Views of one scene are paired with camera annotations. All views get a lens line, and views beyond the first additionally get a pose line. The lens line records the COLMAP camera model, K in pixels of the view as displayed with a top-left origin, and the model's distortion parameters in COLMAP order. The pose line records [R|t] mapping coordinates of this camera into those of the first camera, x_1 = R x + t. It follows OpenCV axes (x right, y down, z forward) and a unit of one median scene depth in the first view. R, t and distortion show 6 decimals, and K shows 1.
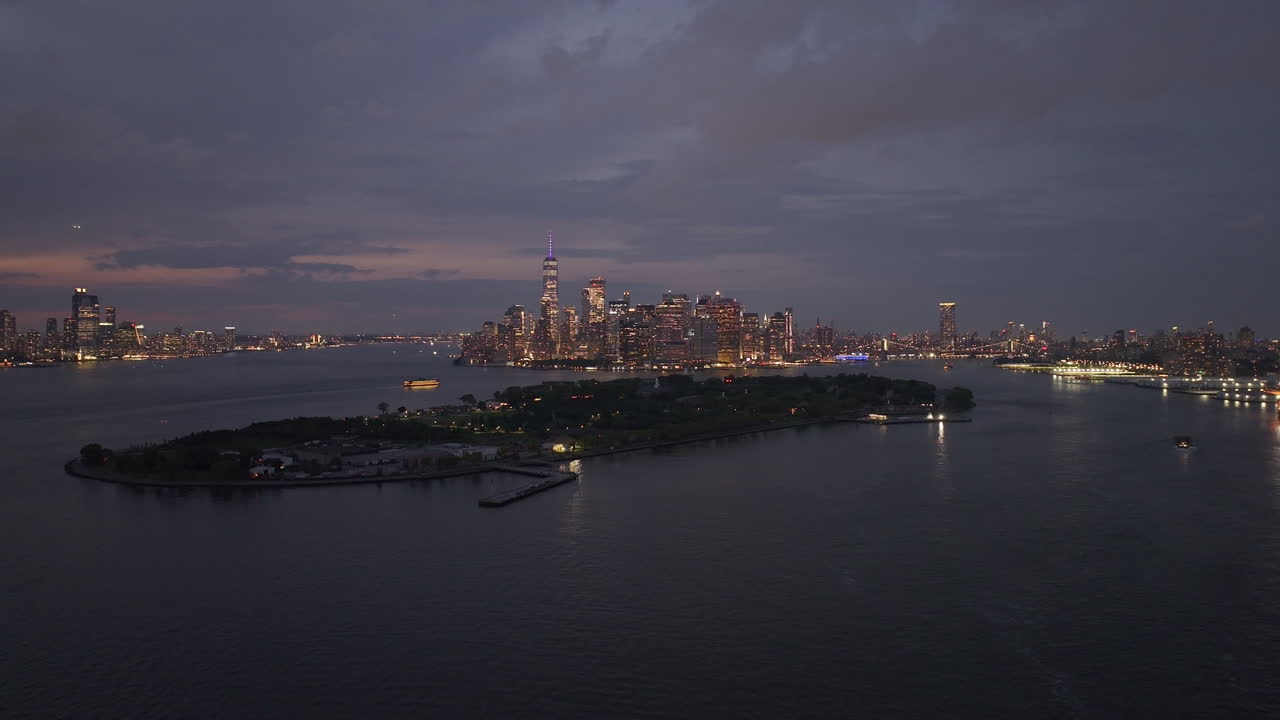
lens RADIAL K [[1115.7, 0, 638.4], [0, 1115.7, 355.9], [0, 0, 1]] dist [0.015029, 0.001865]
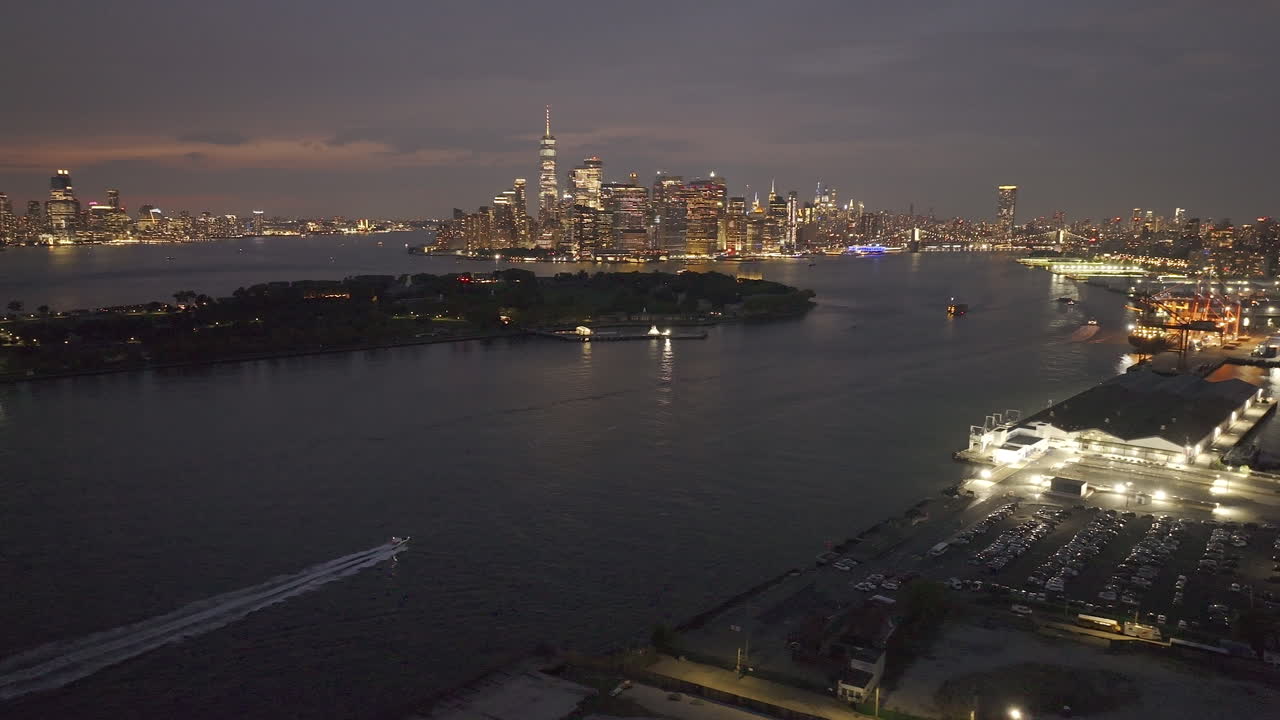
lens RADIAL K [[1115.7, 0, 641.3], [0, 1115.7, 361.2], [0, 0, 1]] dist [0.015029, 0.001865]
pose [[0.986987, 0.024876, -0.158866, 0.165899], [-0.007941, 0.994297, 0.106353, -0.002824], [0.160605, -0.103707, 0.981555, 0.111020]]
